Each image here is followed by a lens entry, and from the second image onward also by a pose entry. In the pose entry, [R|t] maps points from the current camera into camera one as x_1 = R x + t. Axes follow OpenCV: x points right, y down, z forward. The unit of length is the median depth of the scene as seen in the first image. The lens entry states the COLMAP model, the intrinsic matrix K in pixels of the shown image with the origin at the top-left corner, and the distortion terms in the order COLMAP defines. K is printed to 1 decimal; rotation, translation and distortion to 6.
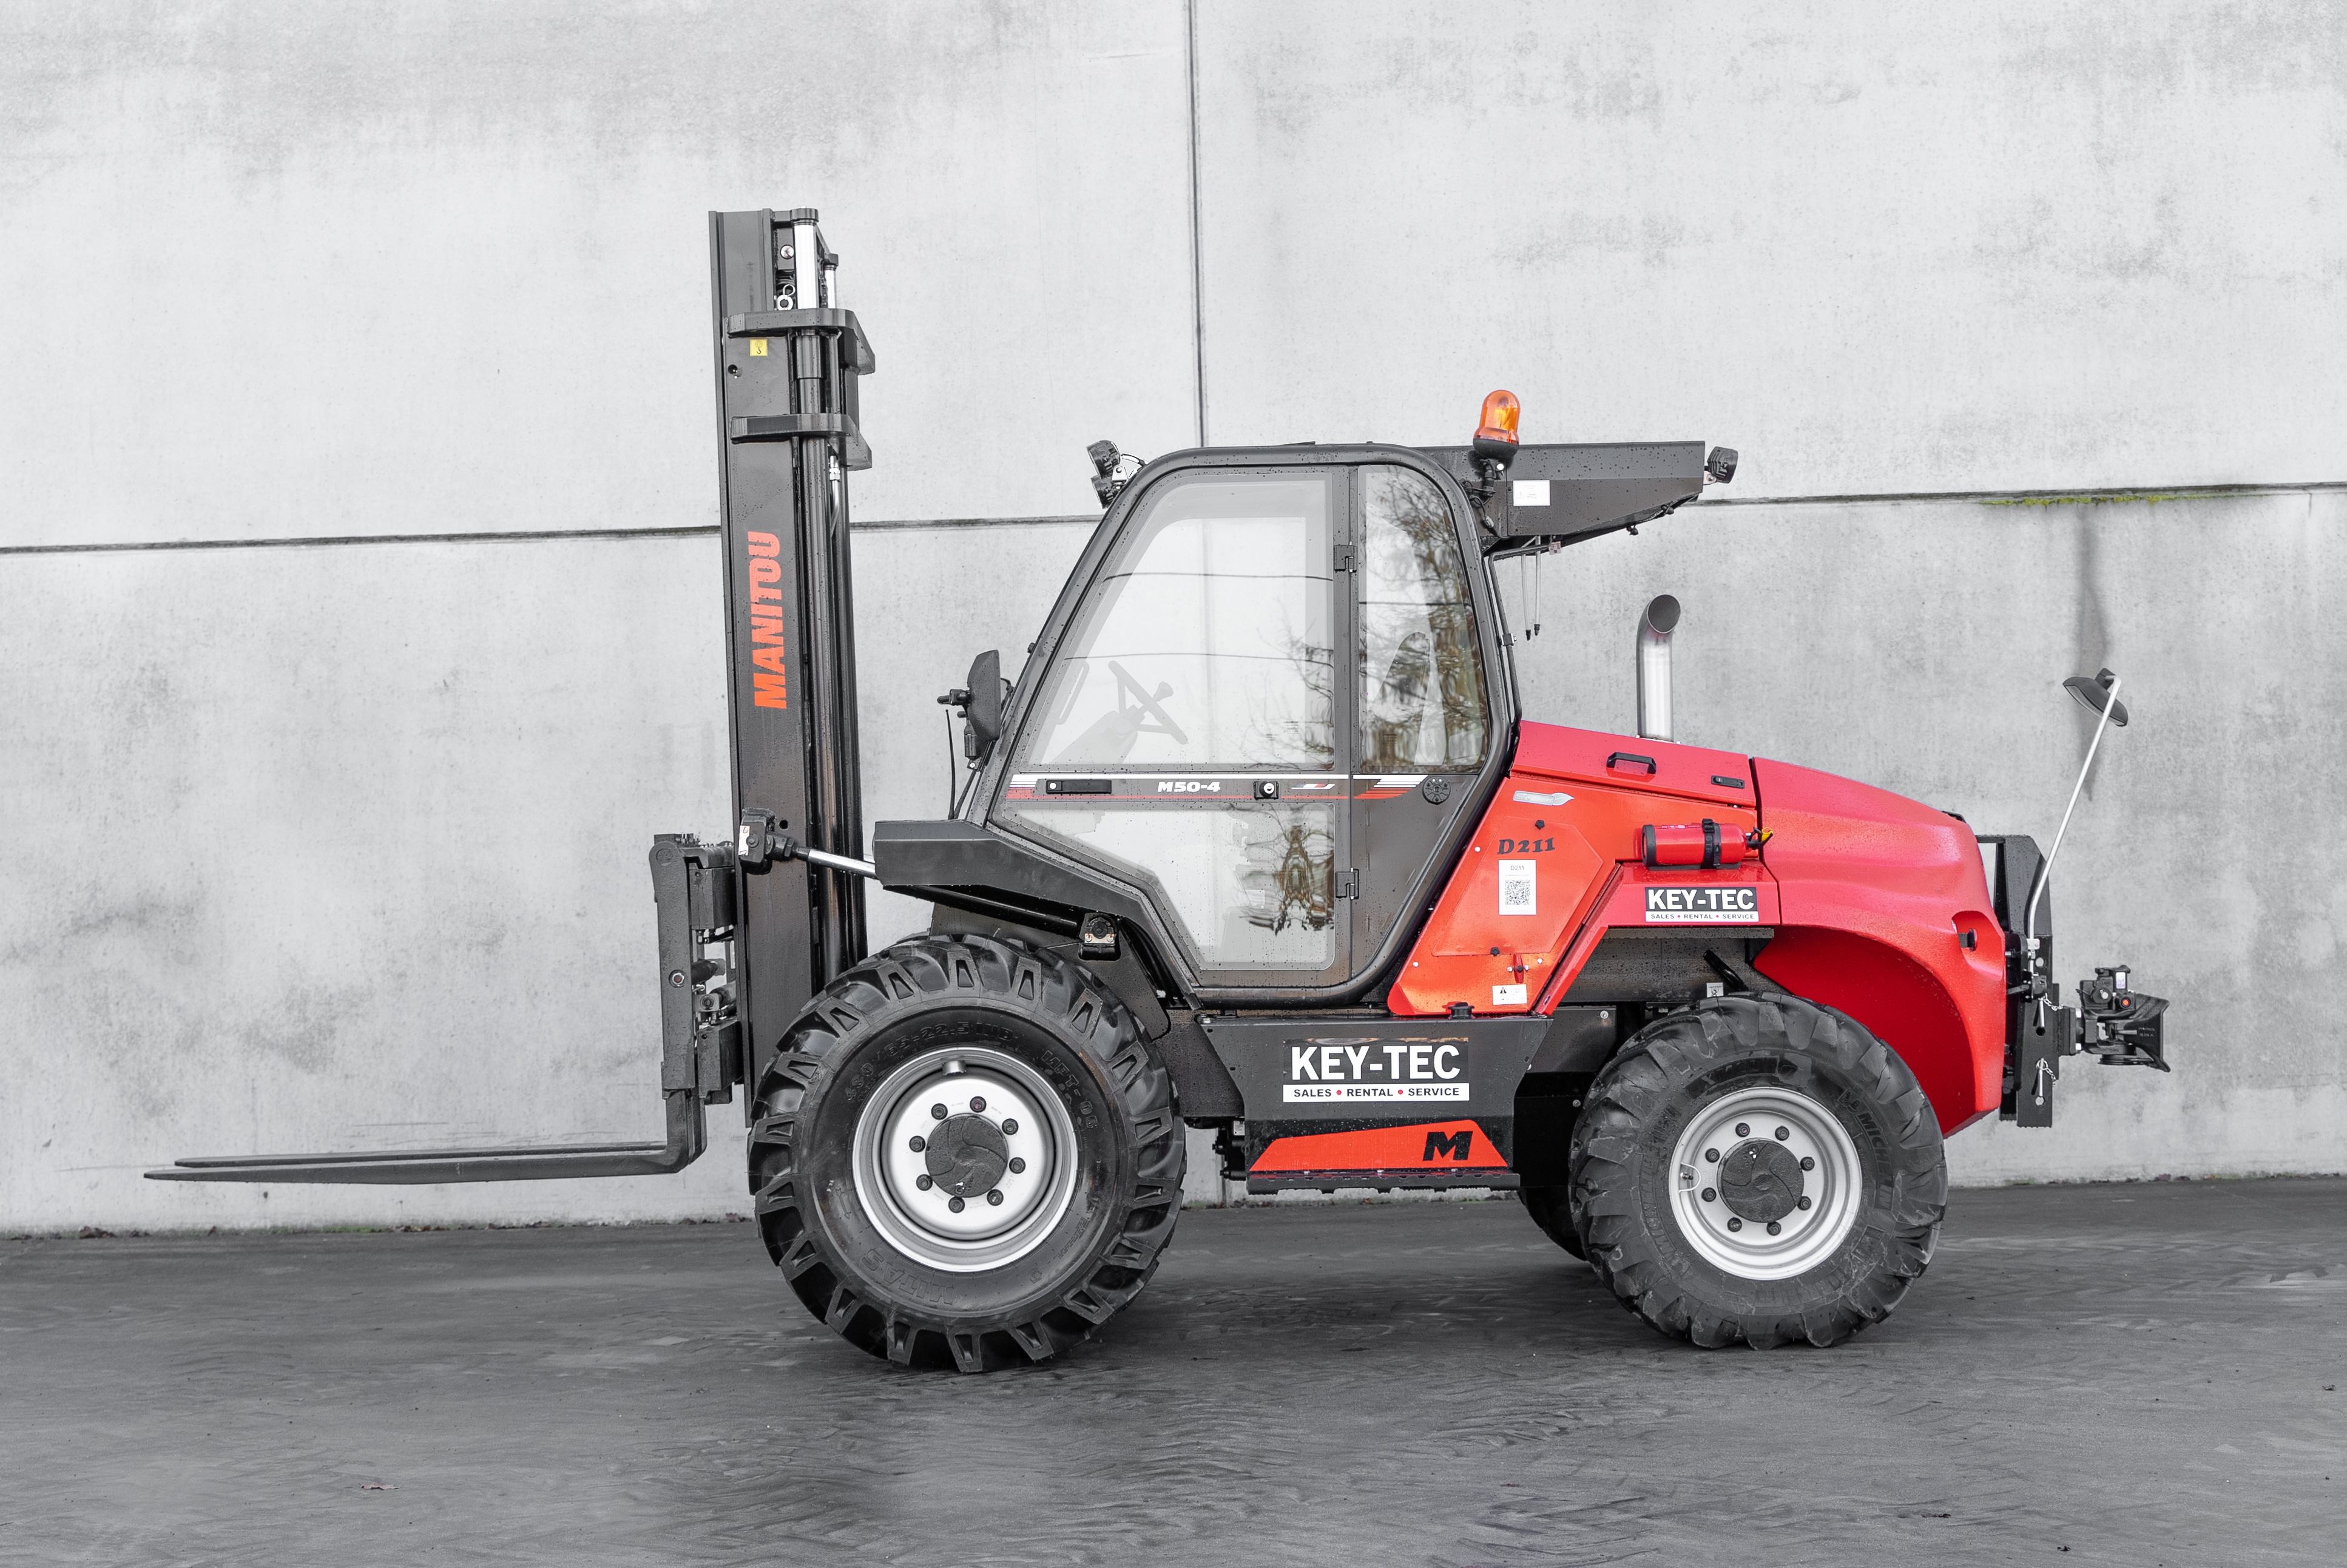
lens RADIAL K [[3757.8, 0, 1141.2], [0, 3757.8, 791.4], [0, 0, 1]] dist [-0.012545, 0.000000]
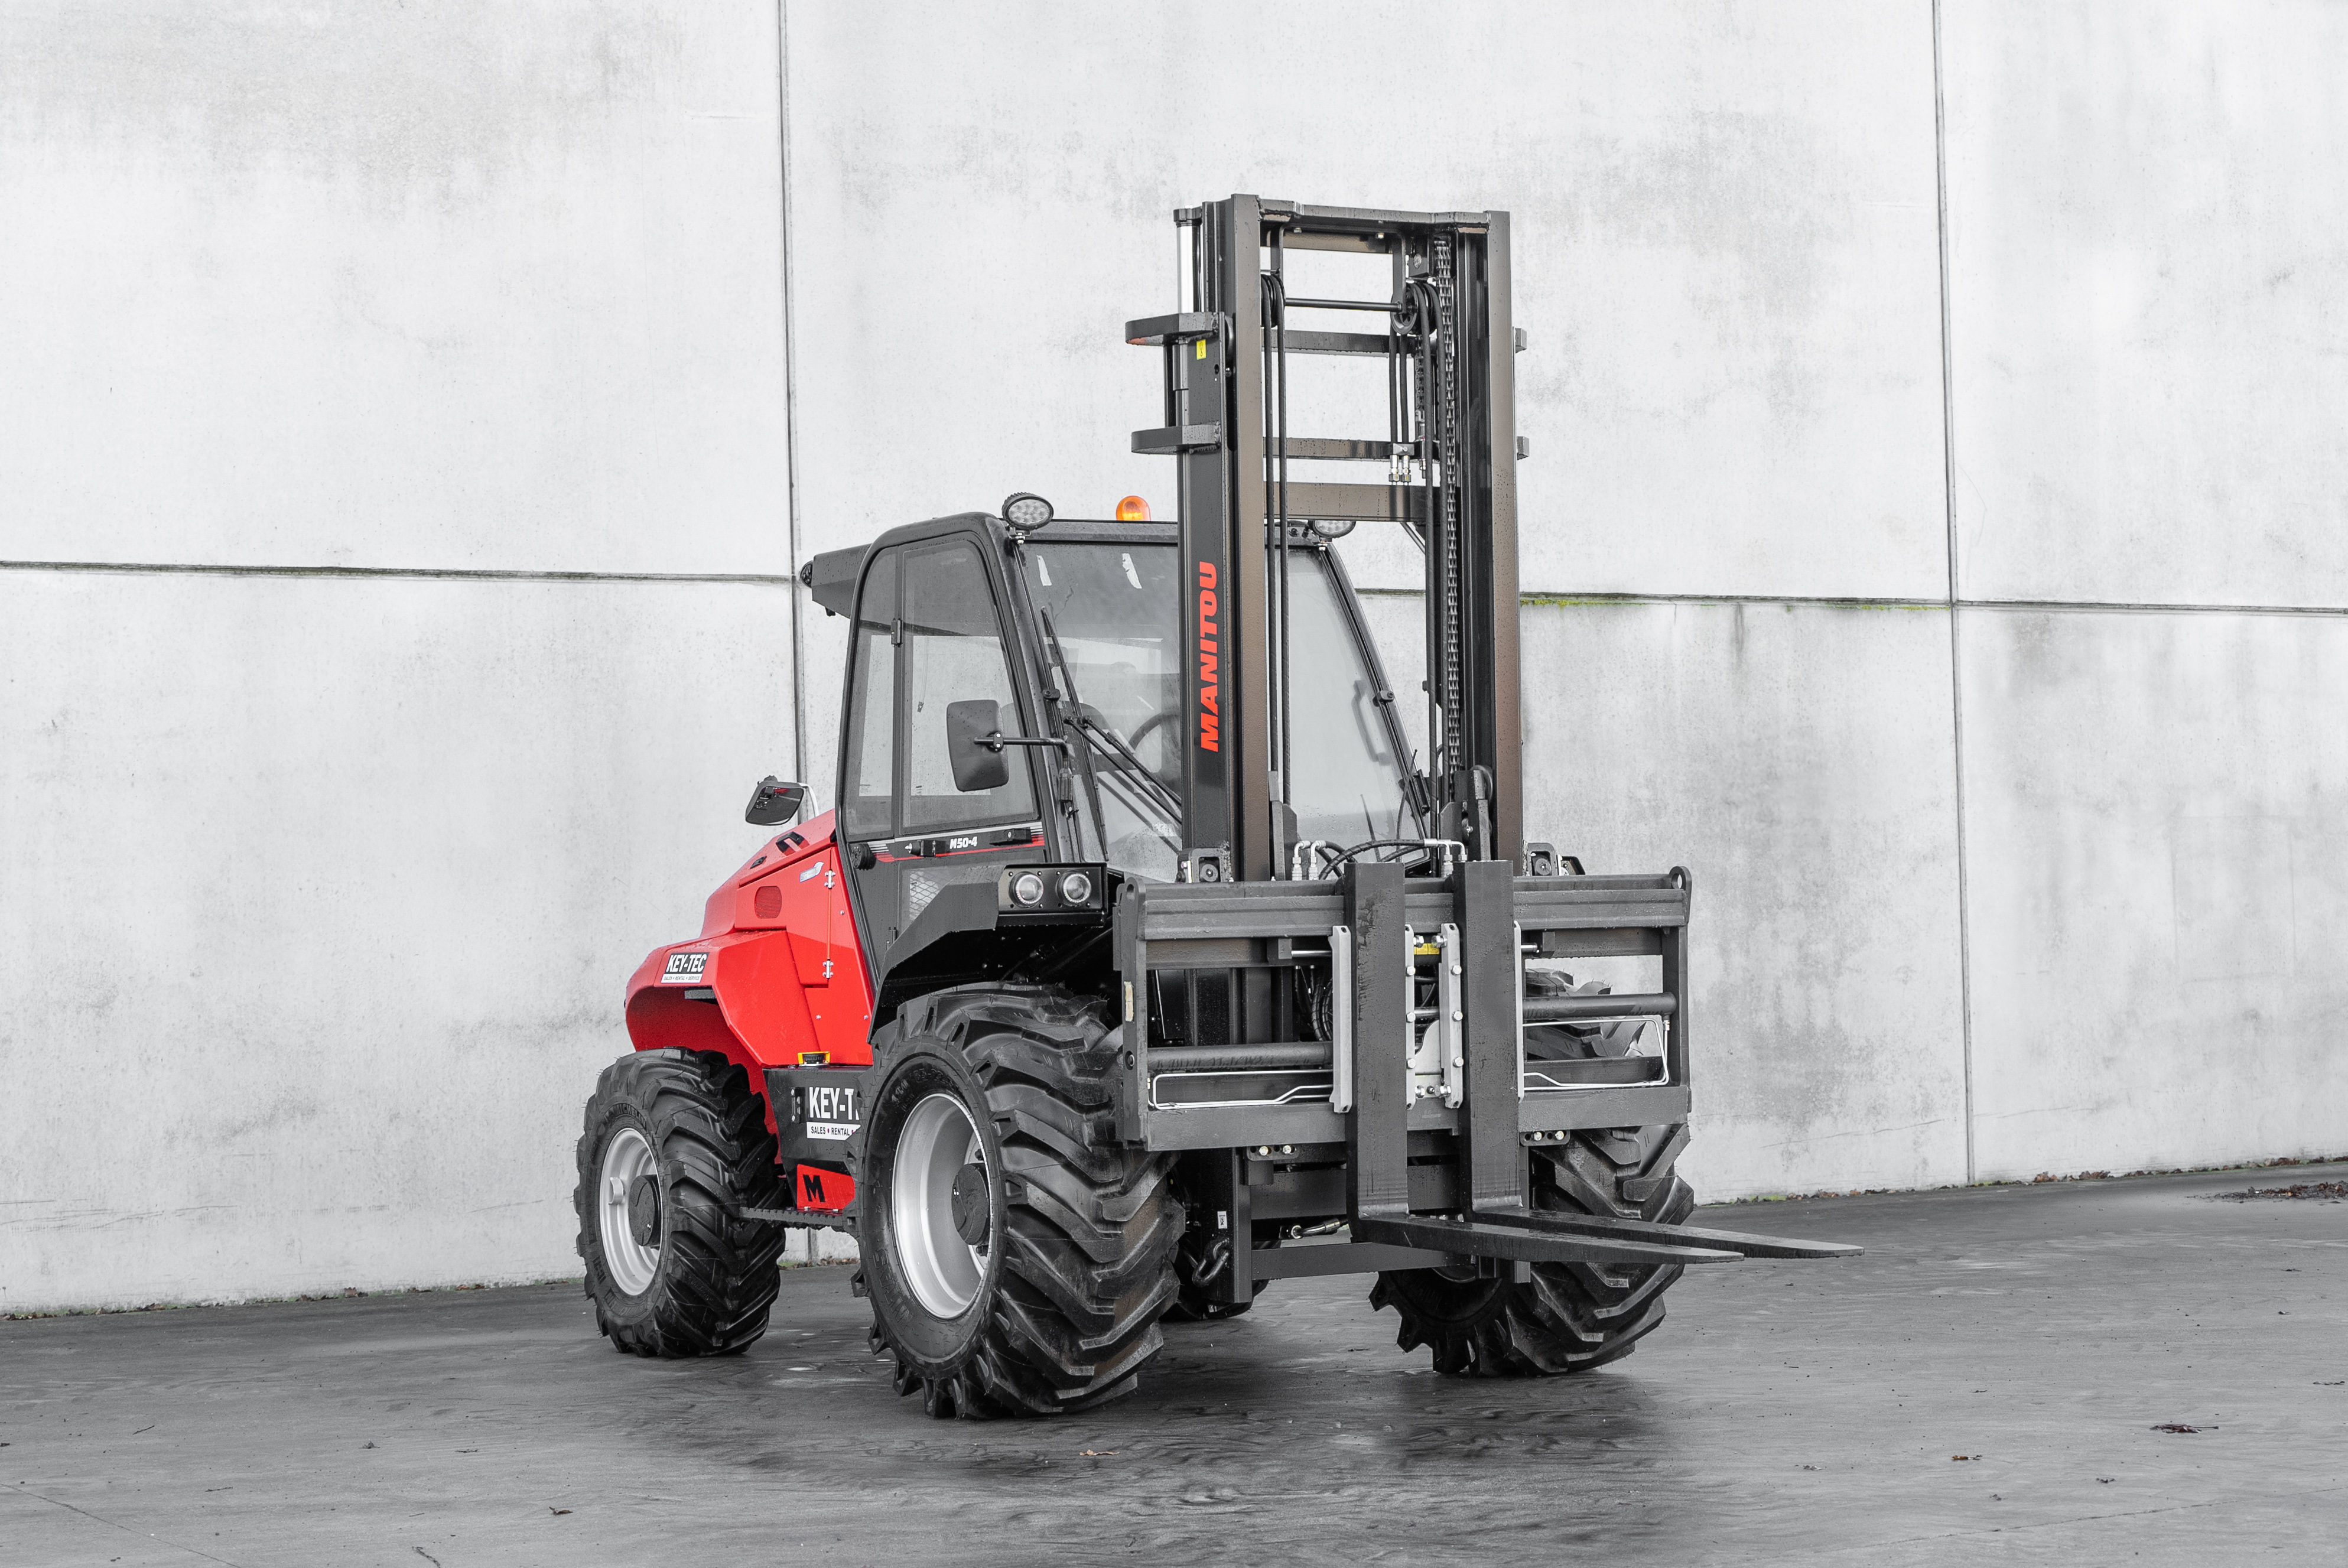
lens RADIAL K [[4500.7, 0, 1147.5], [0, 4500.7, 820.7], [0, 0, 1]] dist [-0.004067, 0.000000]
pose [[0.861135, 0.018233, 0.508050, -0.514503], [-0.008769, 0.999741, -0.021015, 0.015884], [-0.508301, 0.013642, 0.861071, -0.087489]]
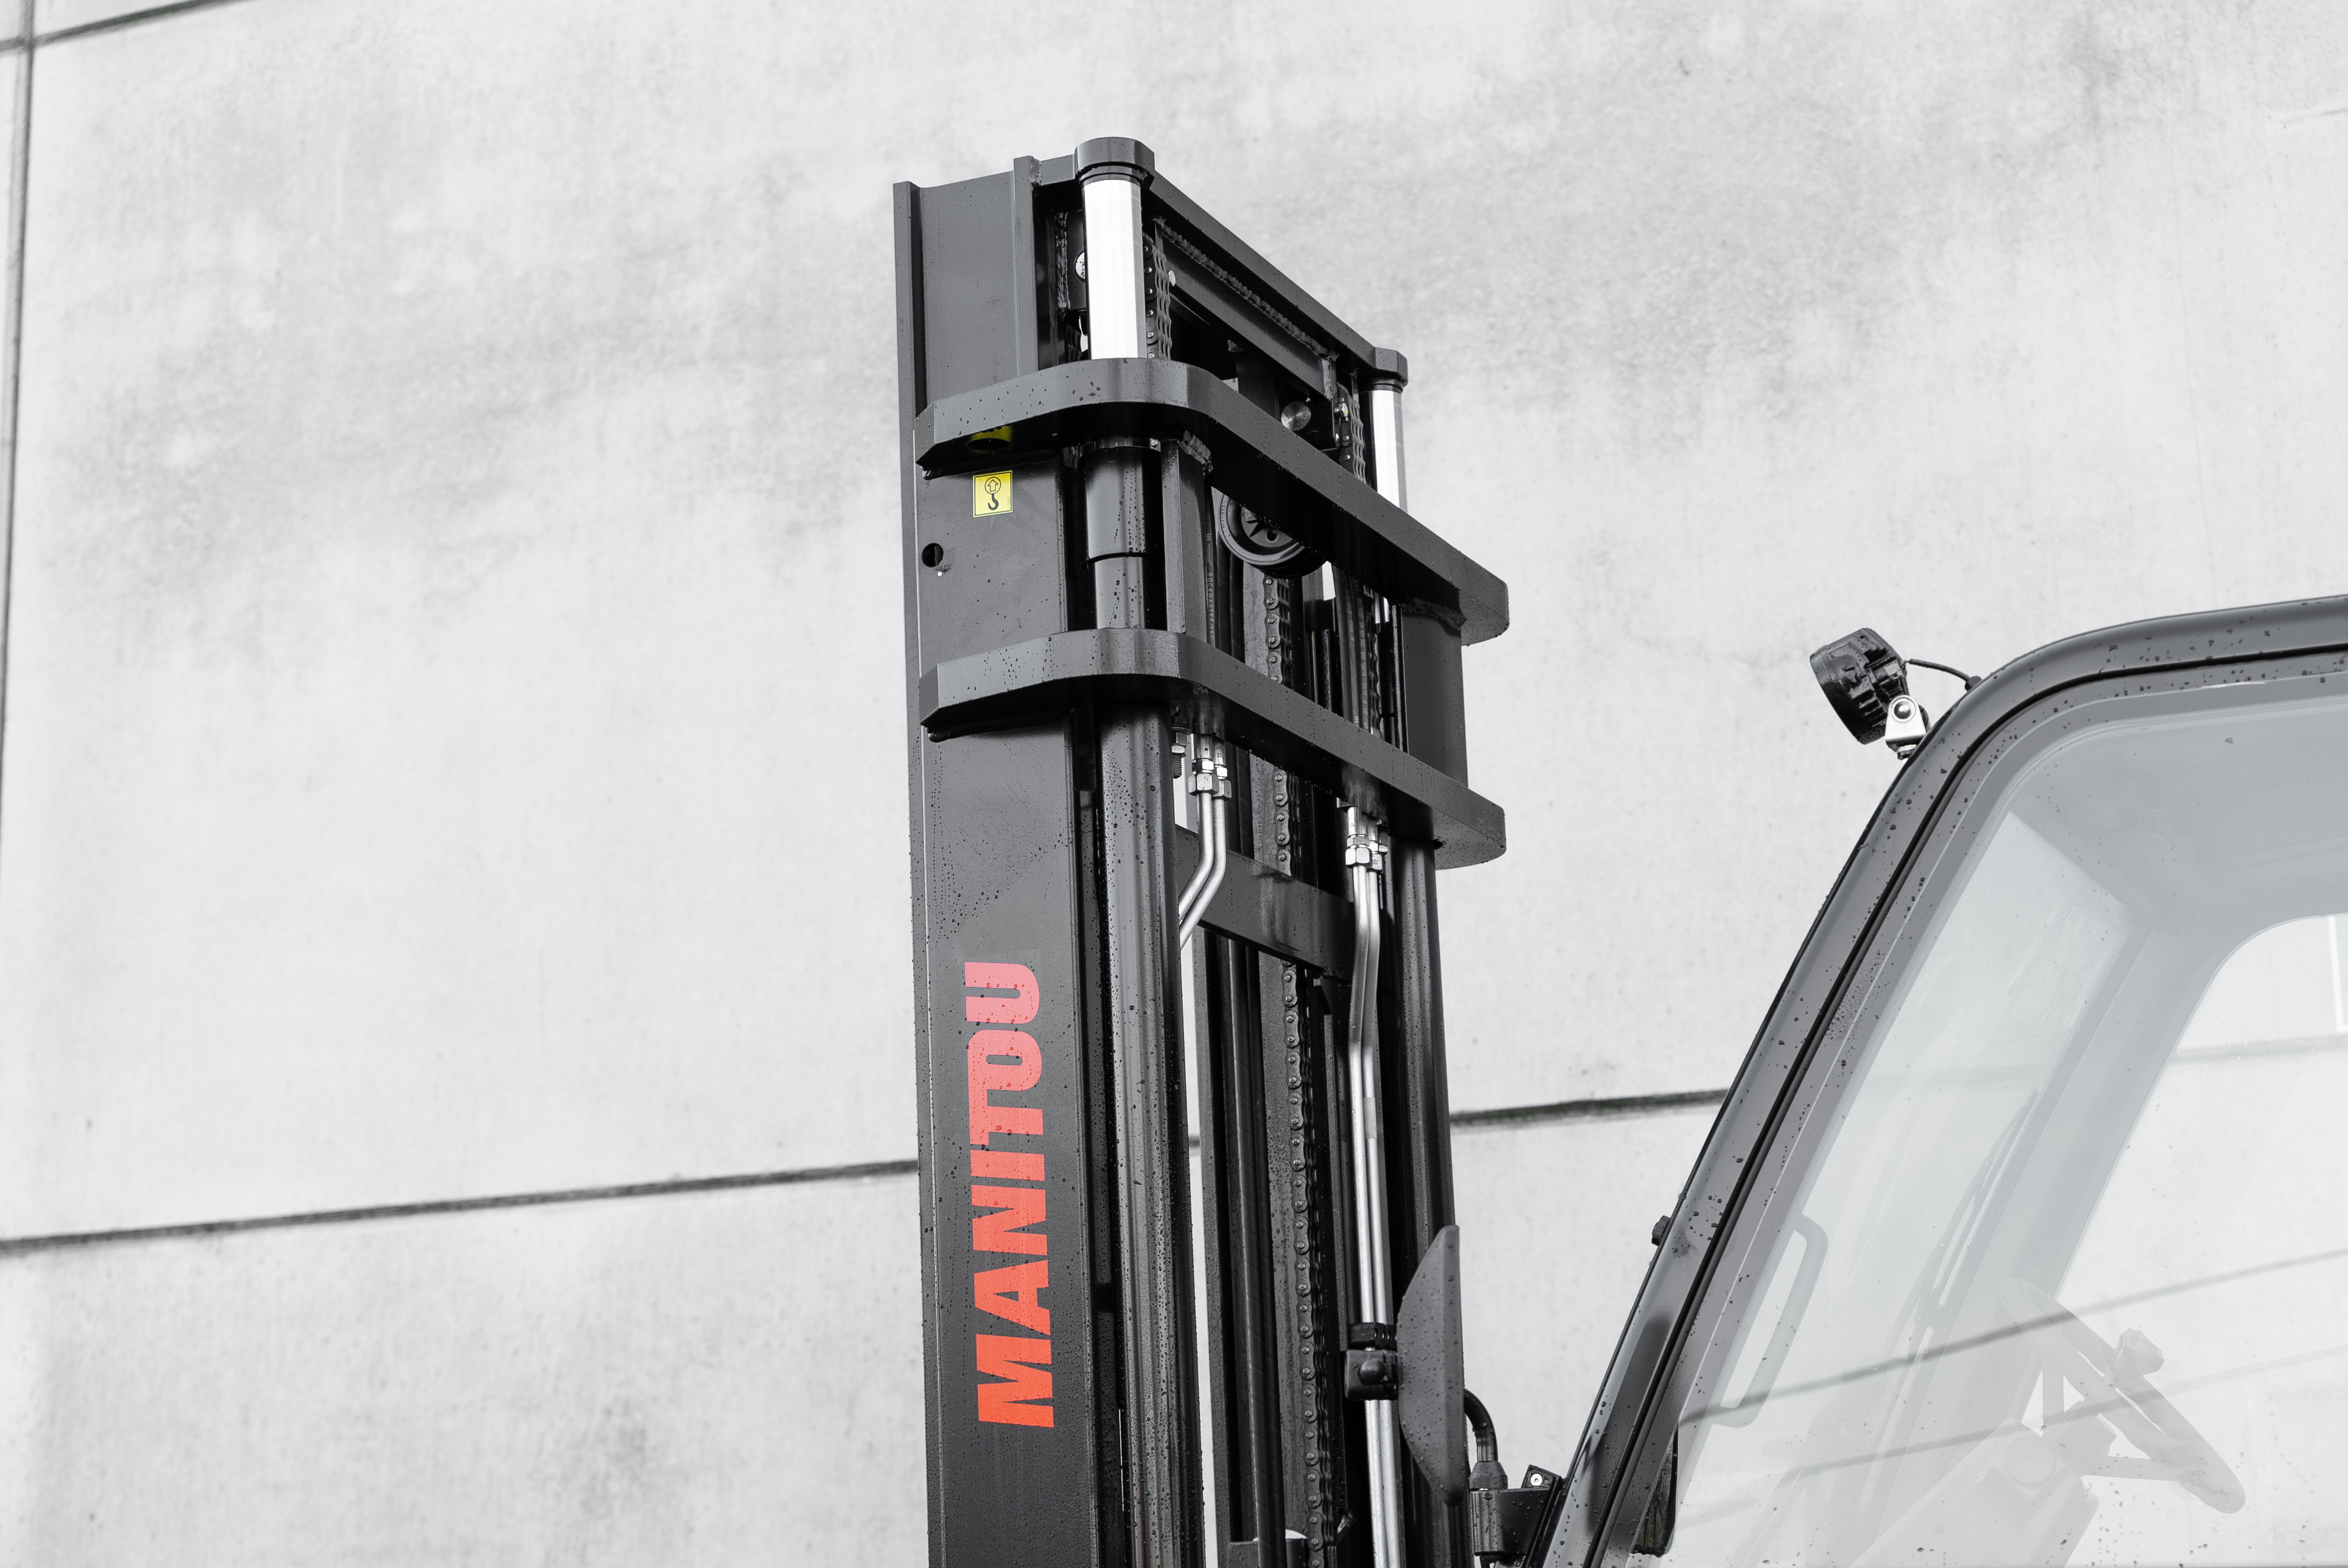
lens RADIAL K [[4137.3, 0, 1153.0], [0, 4137.3, 800.6], [0, 0, 1]] dist [0.002850, 0.000000]
pose [[0.912670, -0.083737, -0.400026, 0.061362], [0.005959, 0.981407, -0.191843, -0.003286], [0.408653, 0.172706, 0.896201, 0.466232]]
